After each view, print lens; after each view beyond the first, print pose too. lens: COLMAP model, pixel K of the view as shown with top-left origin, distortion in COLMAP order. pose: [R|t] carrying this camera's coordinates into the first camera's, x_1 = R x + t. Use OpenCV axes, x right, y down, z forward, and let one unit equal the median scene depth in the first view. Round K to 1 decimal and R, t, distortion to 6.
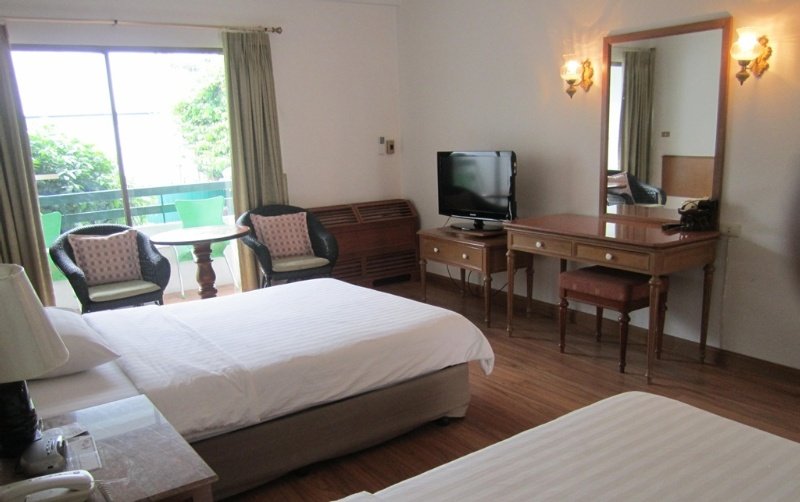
lens RADIAL K [[671.1, 0, 399.4], [0, 671.1, 291.4], [0, 0, 1]] dist [-0.005086, 0.002019]
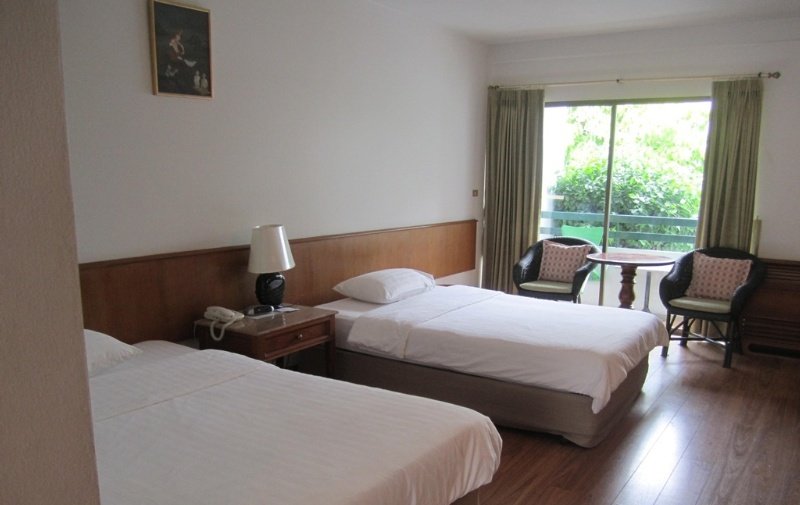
lens RADIAL K [[671.1, 0, 399.4], [0, 671.1, 292.9], [0, 0, 1]] dist [-0.005086, 0.002019]
pose [[0.404851, 0.221360, -0.887184, 0.575798], [-0.251633, 0.959763, 0.124641, -0.072302], [0.879077, 0.172784, 0.444262, 0.146201]]
